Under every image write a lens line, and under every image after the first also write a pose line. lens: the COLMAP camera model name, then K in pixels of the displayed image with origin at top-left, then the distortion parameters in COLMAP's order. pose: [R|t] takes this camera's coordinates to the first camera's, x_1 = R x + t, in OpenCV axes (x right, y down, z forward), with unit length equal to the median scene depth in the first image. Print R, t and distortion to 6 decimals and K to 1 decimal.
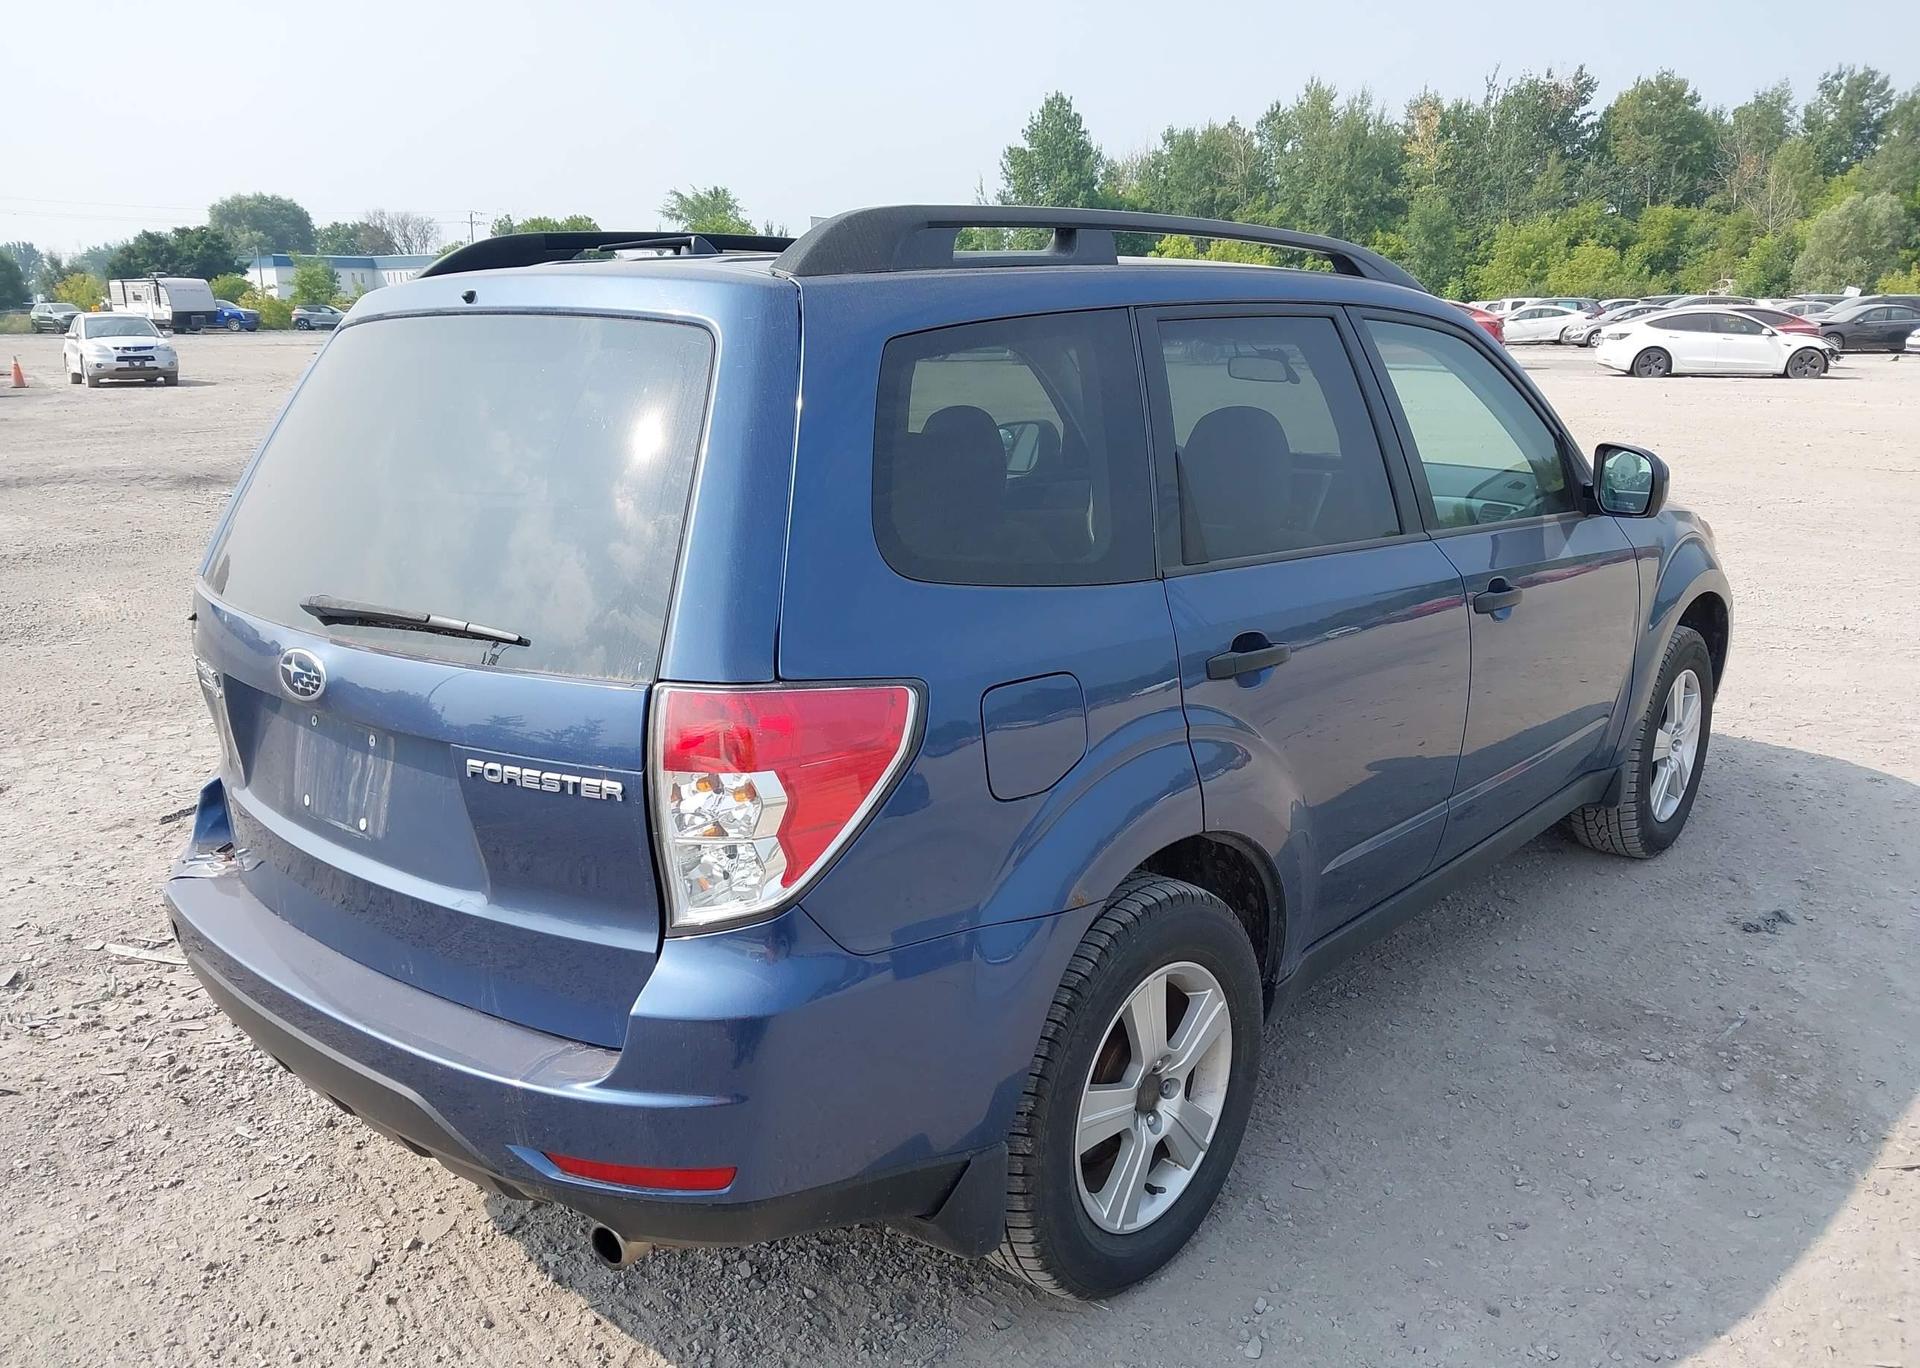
lens RADIAL K [[1582.0, 0, 952.2], [0, 1582.0, 683.9], [0, 0, 1]] dist [0.002800, 0.000285]
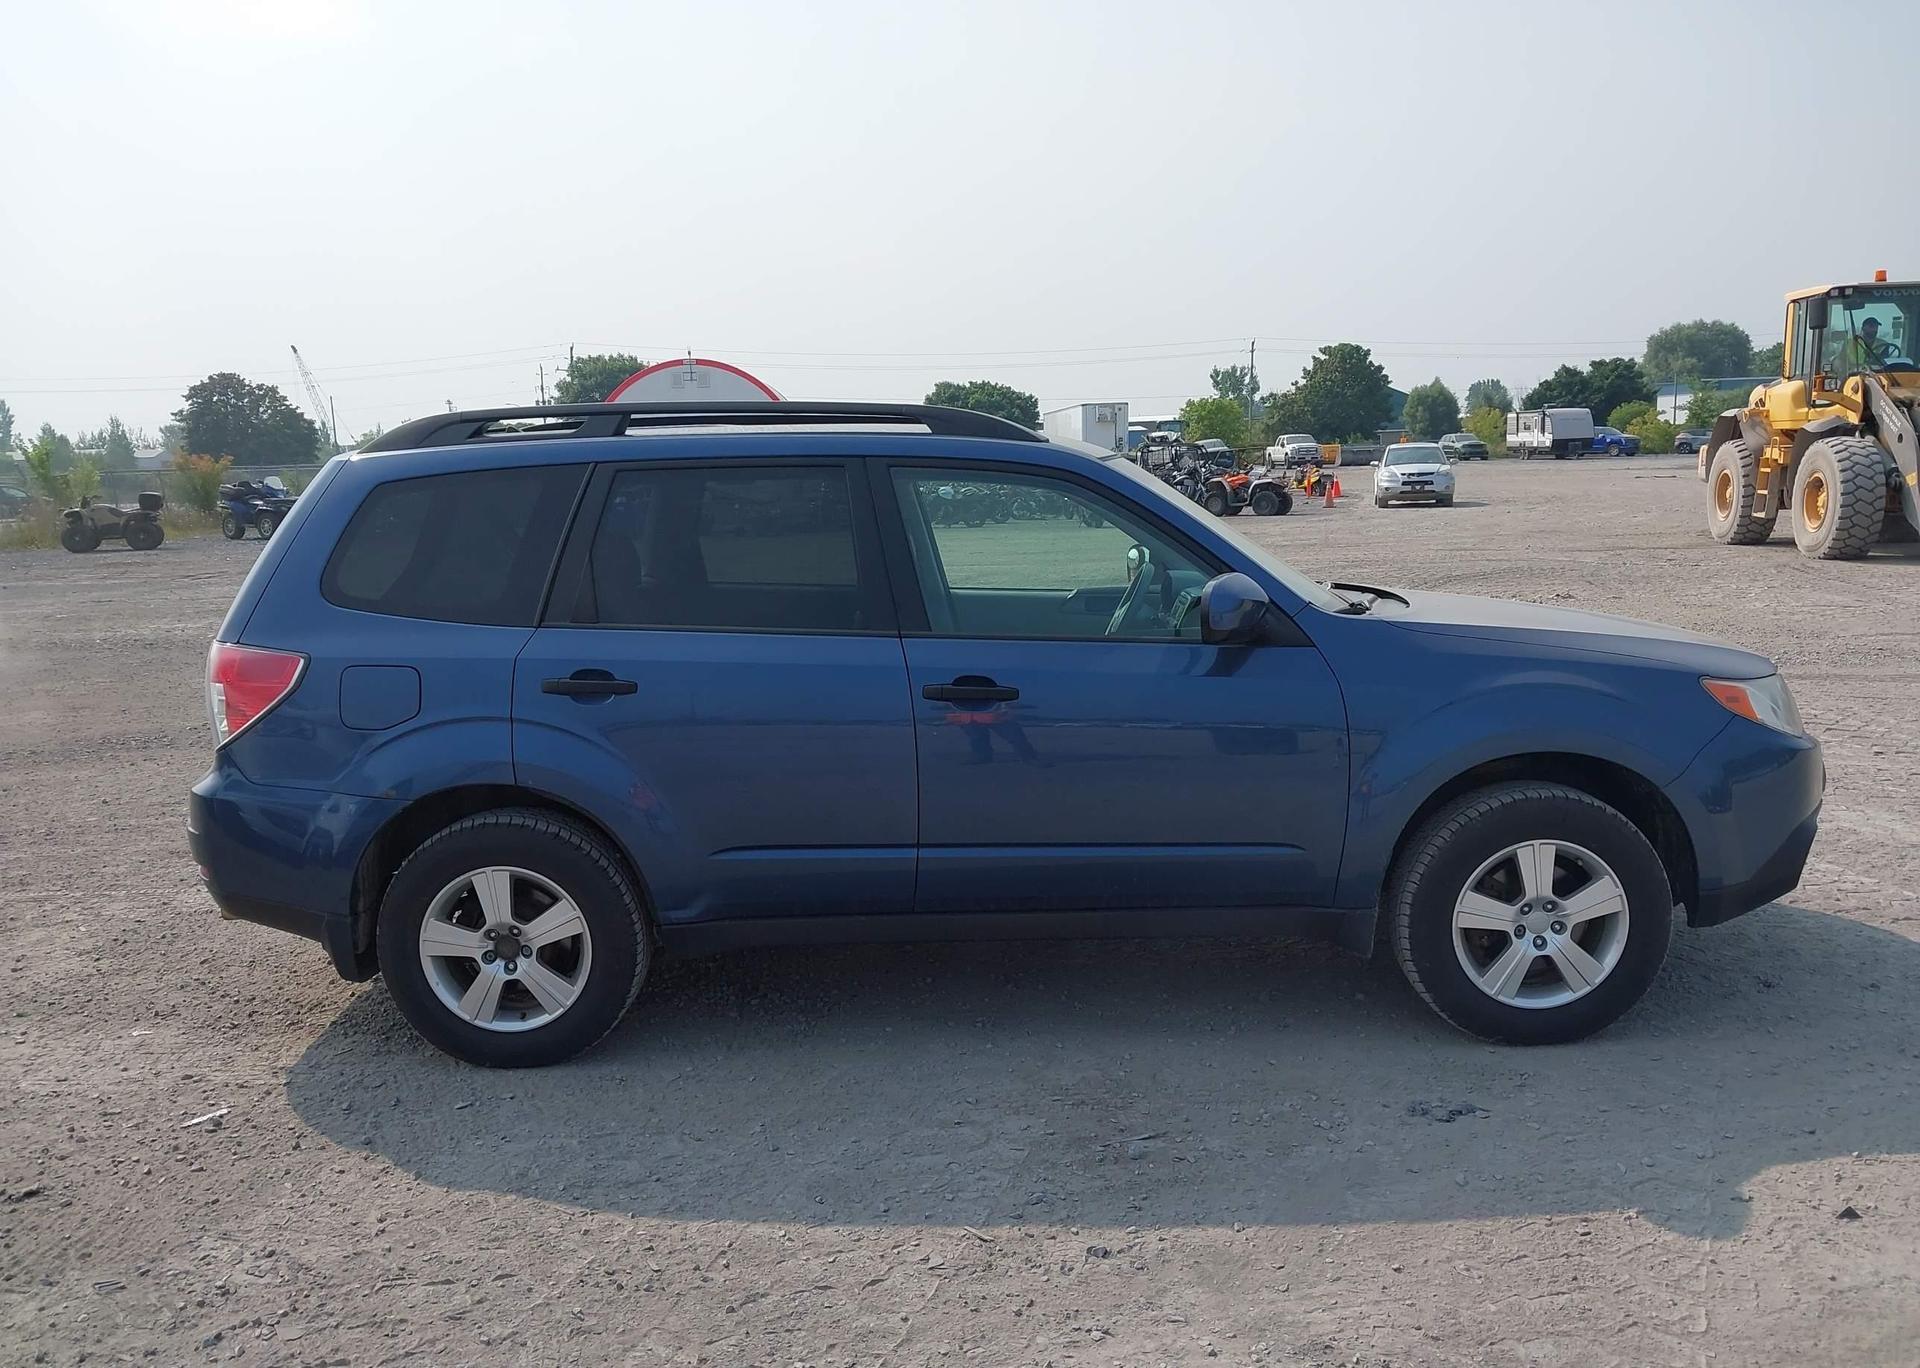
lens RADIAL K [[1595.1, 0, 943.3], [0, 1595.1, 686.8], [0, 0, 1]] dist [0.003075, 0.003171]
pose [[0.611021, 0.097784, -0.785551, 0.877532], [-0.155581, 0.987821, 0.001947, -0.039534], [0.776175, 0.121027, 0.618793, 0.167446]]
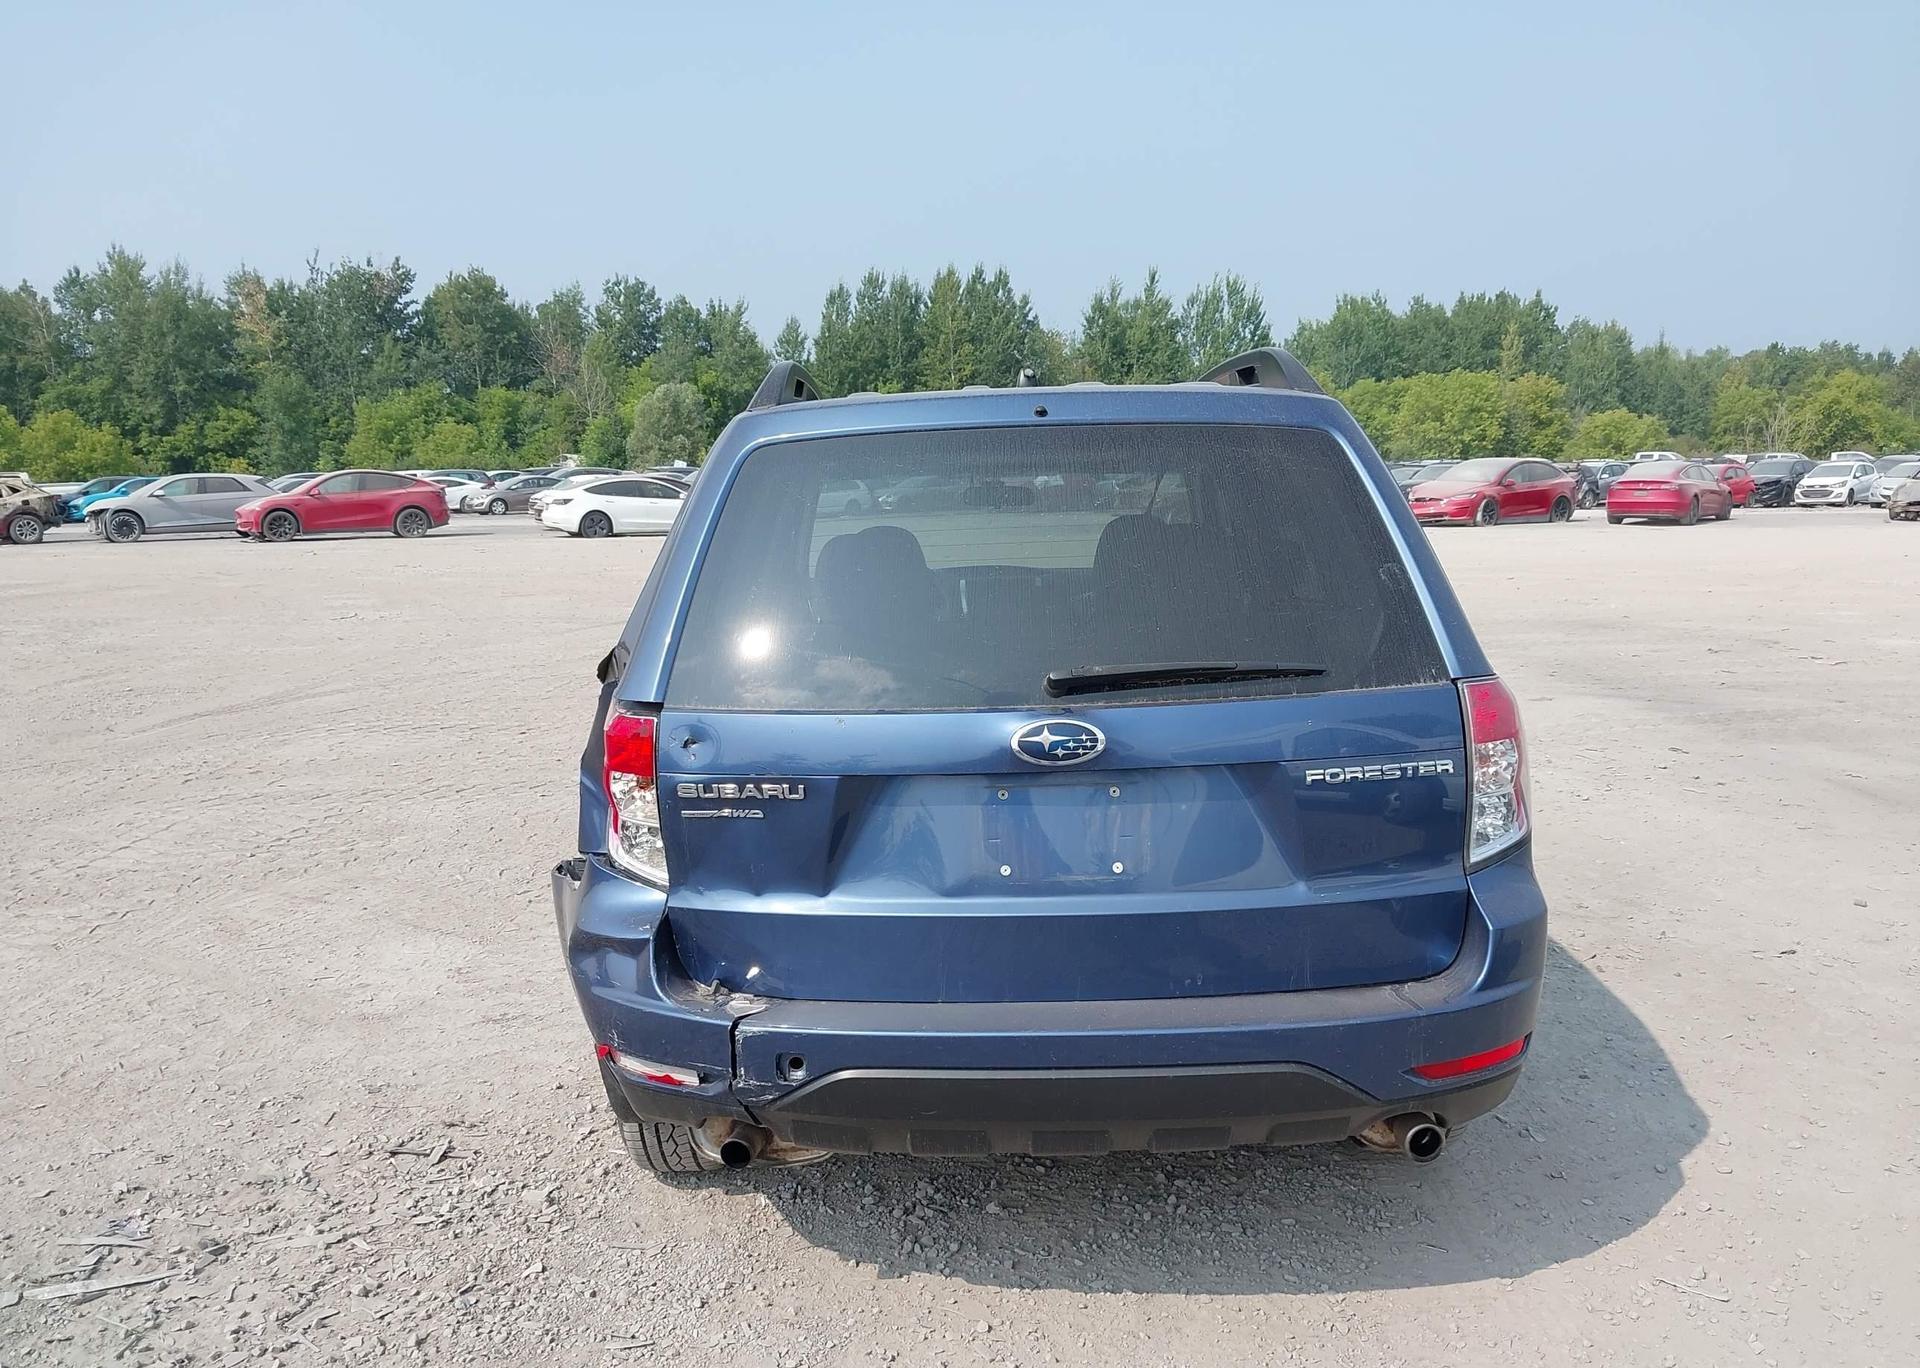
lens RADIAL K [[1595.1, 0, 943.3], [0, 1595.1, 686.8], [0, 0, 1]] dist [0.003075, 0.003171]
pose [[0.729520, -0.101479, 0.676389, -0.590616], [0.174386, 0.983845, -0.040477, -0.006289], [-0.661355, 0.147482, 0.735431, 0.111892]]
